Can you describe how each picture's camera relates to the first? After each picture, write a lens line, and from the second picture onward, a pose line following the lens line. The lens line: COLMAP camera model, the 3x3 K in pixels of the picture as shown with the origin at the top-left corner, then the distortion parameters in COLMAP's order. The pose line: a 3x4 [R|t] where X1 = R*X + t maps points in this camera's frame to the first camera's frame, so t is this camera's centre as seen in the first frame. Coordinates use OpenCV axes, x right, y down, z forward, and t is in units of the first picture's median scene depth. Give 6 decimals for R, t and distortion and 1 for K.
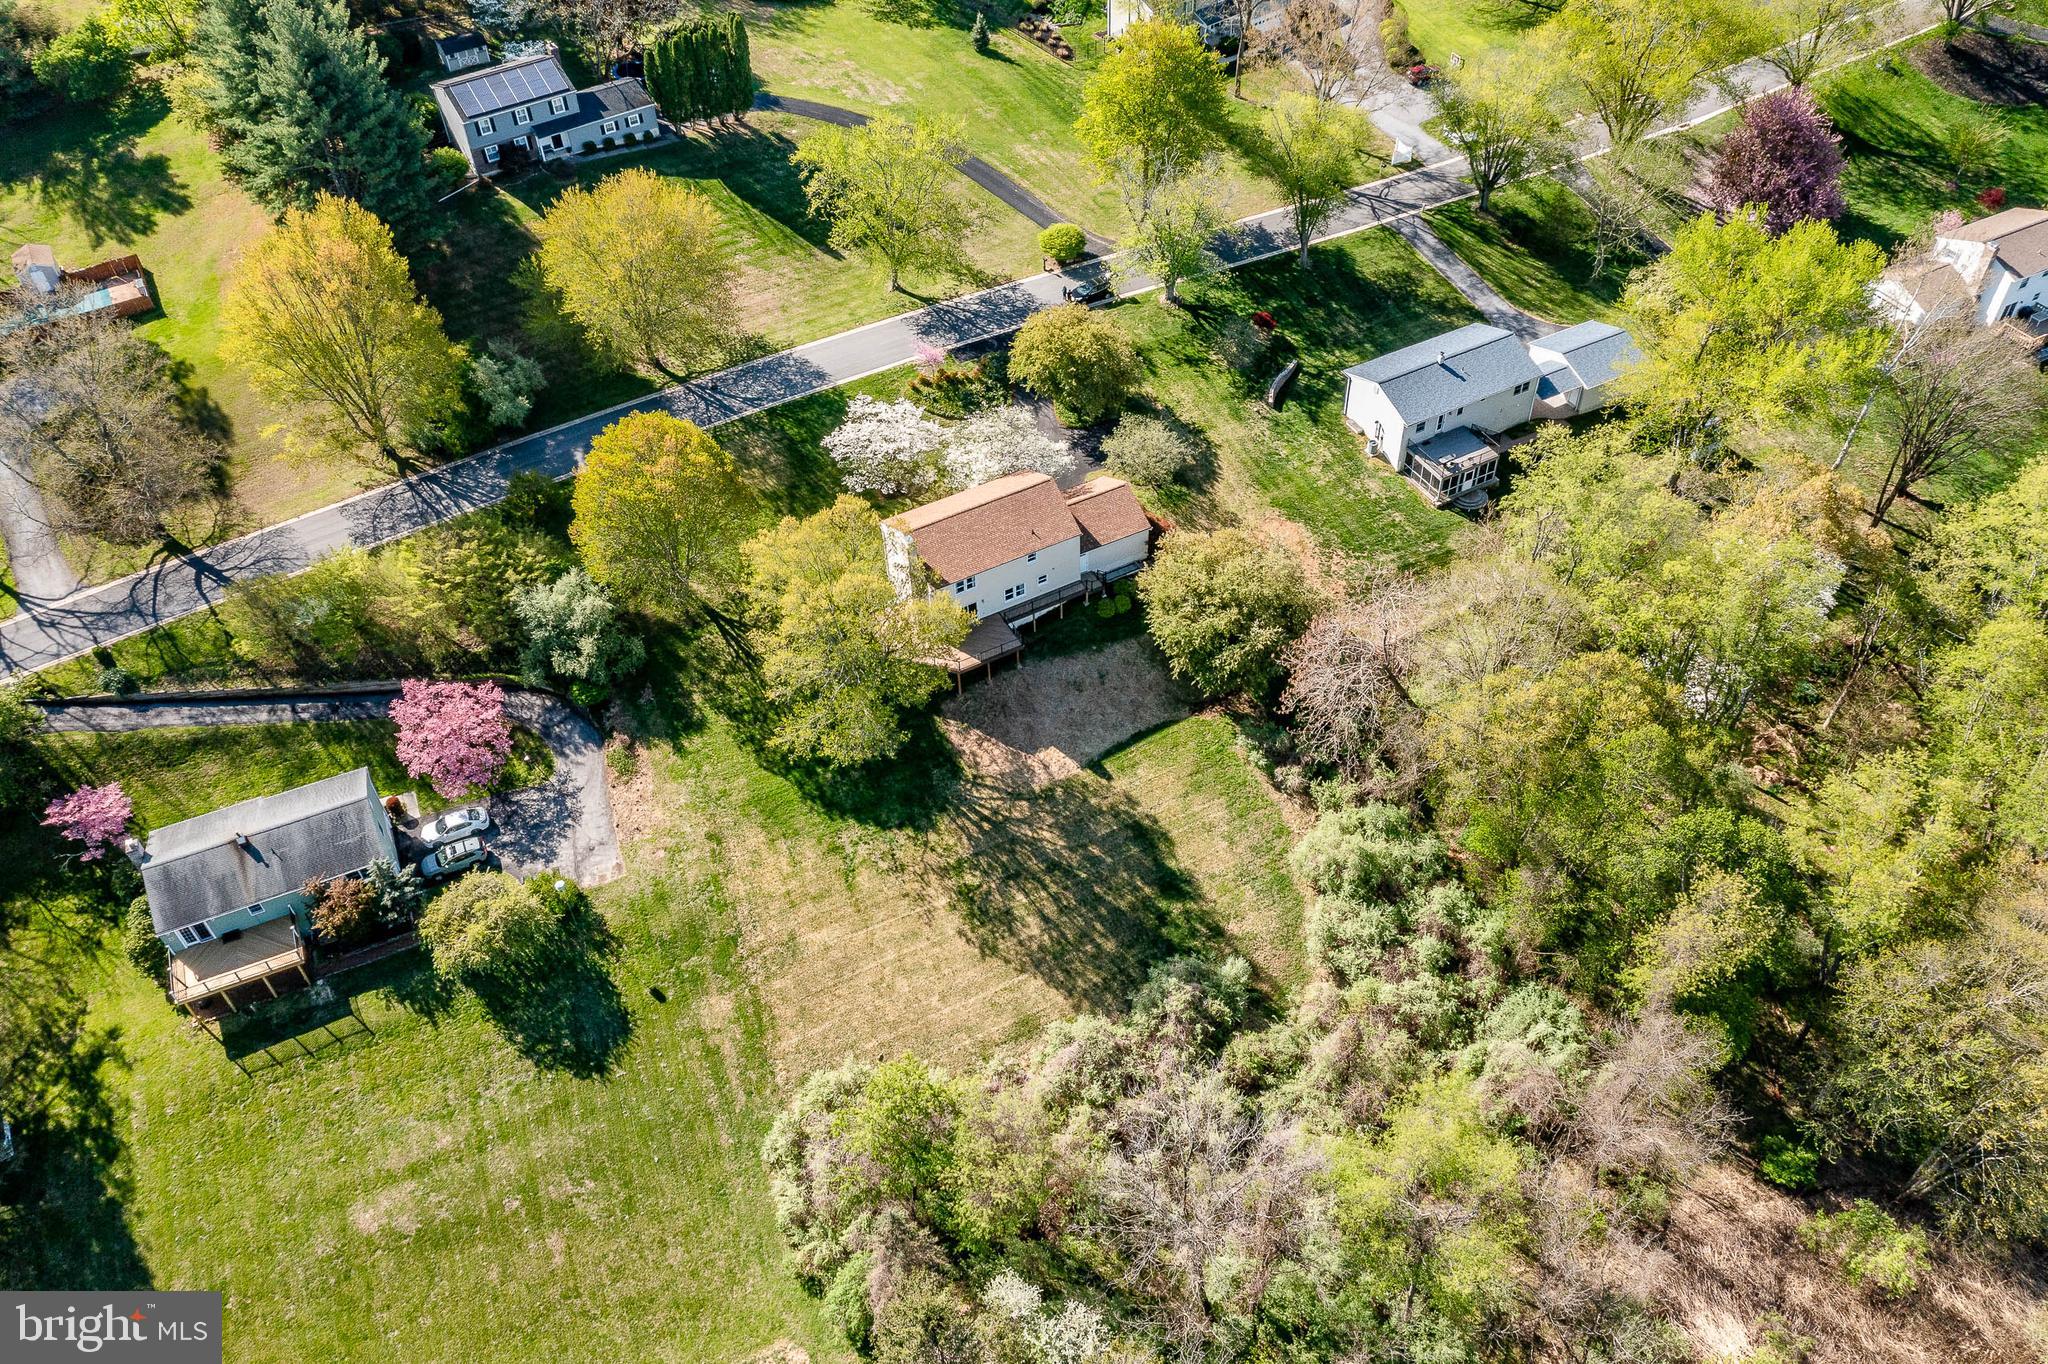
lens RADIAL K [[1595.7, 0, 1025.3], [0, 1595.7, 674.4], [0, 0, 1]] dist [0.003058, 0.007958]
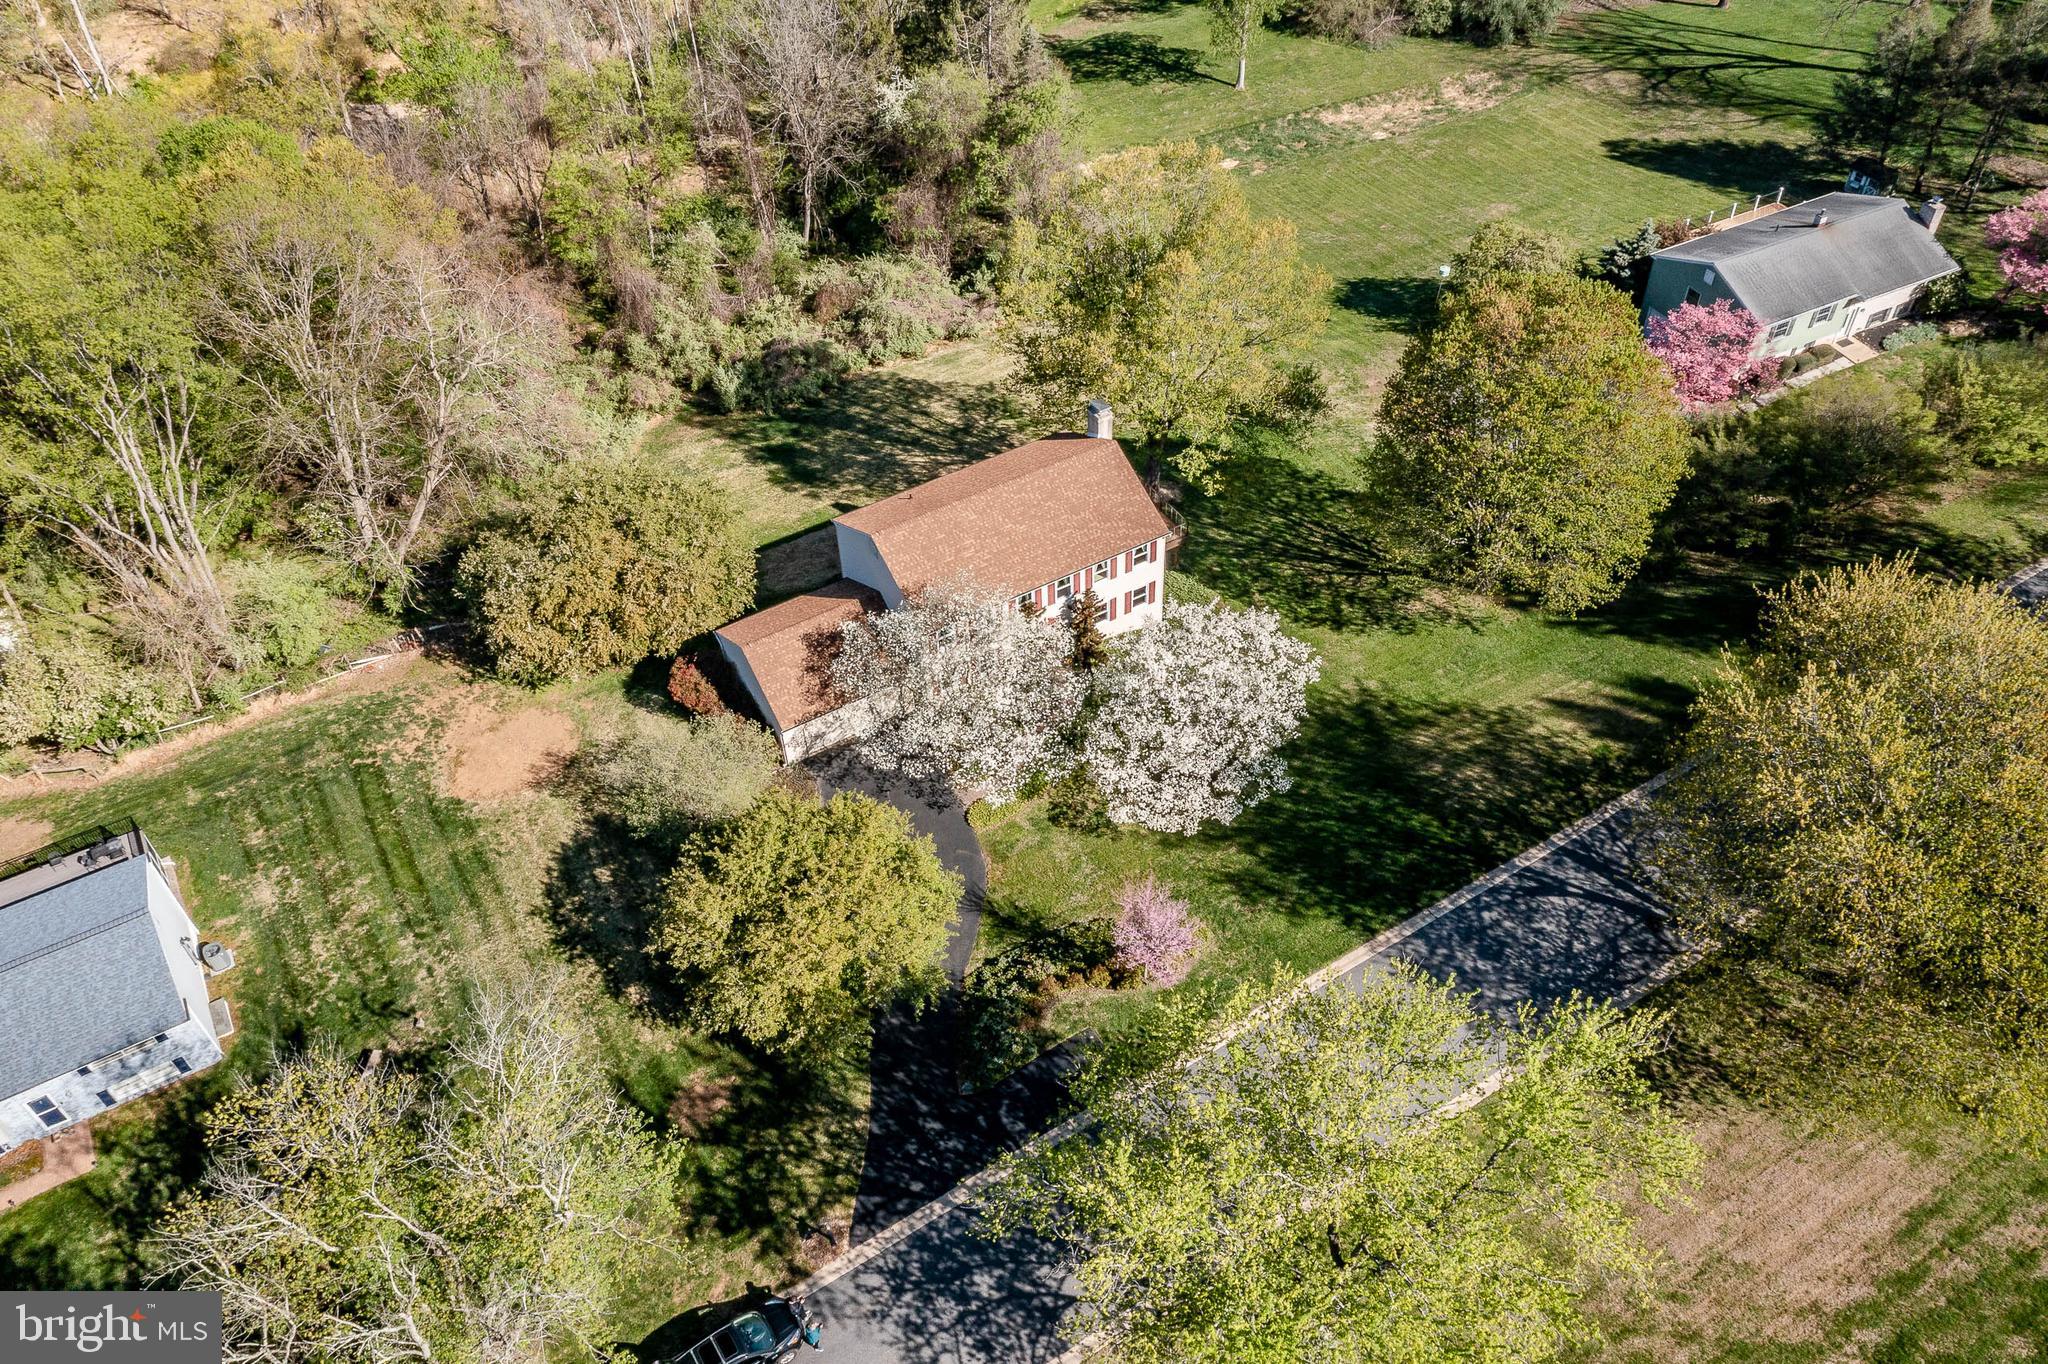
lens RADIAL K [[1629.0, 0, 1004.6], [0, 1629.0, 684.7], [0, 0, 1]] dist [0.009714, 0.002913]
pose [[-0.997257, 0.070918, 0.021192, -0.039863], [0.019474, -0.024829, 0.999502, -0.733002], [0.071409, 0.997173, 0.023380, 1.080321]]
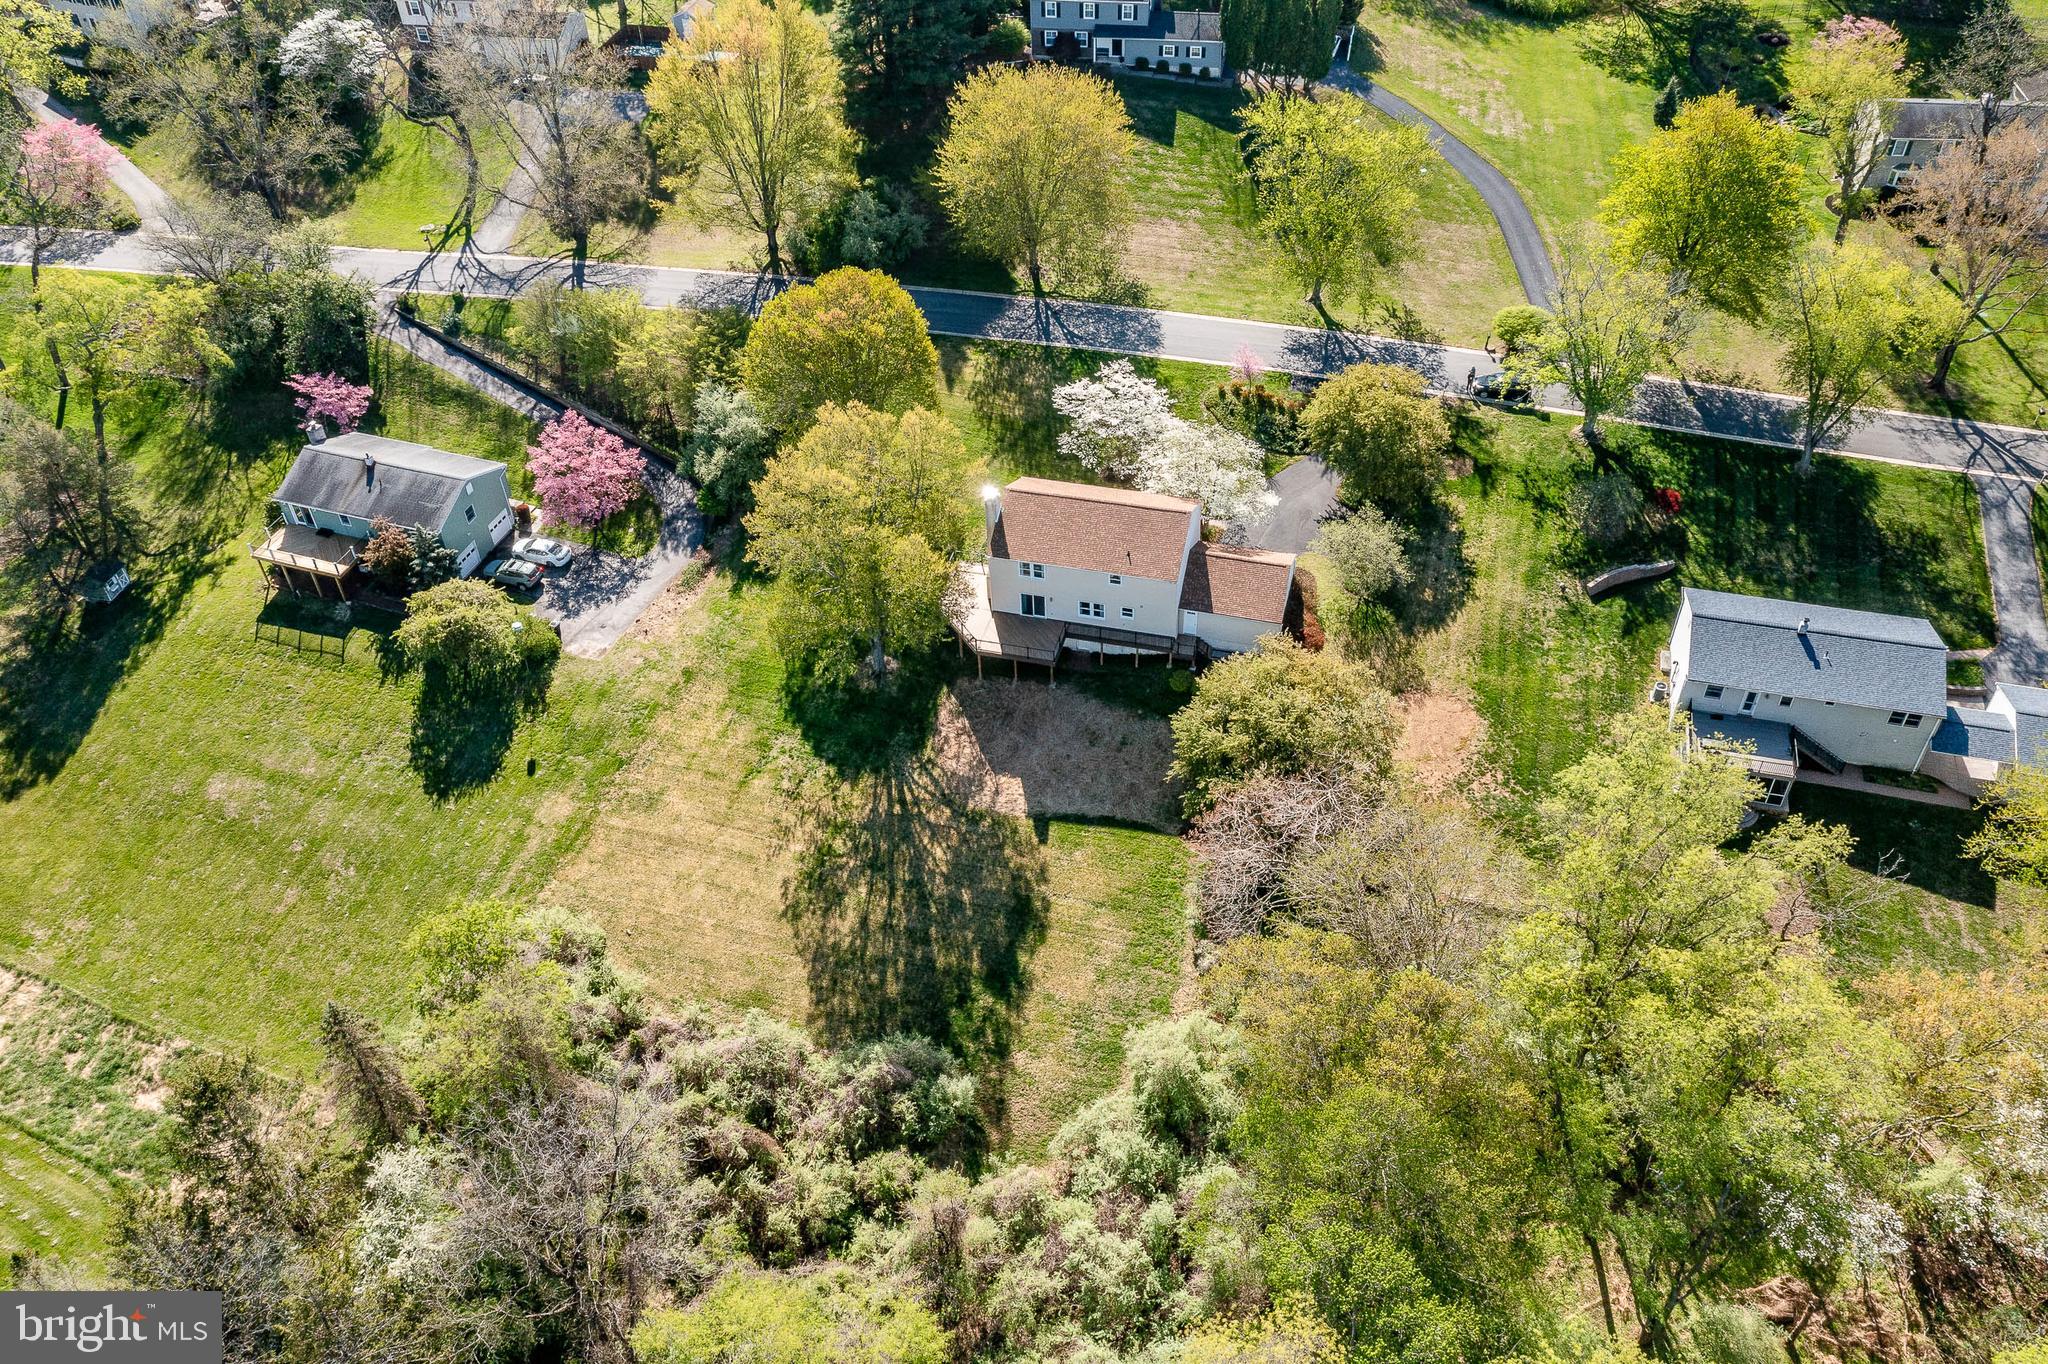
lens RADIAL K [[1595.2, 0, 1030.1], [0, 1595.2, 684.8], [0, 0, 1]] dist [0.008223, 0.010906]
pose [[0.732297, 0.470268, -0.492534, 0.431803], [-0.484035, 0.868197, 0.109289, -0.098218], [0.479011, 0.158372, 0.863404, 0.246322]]
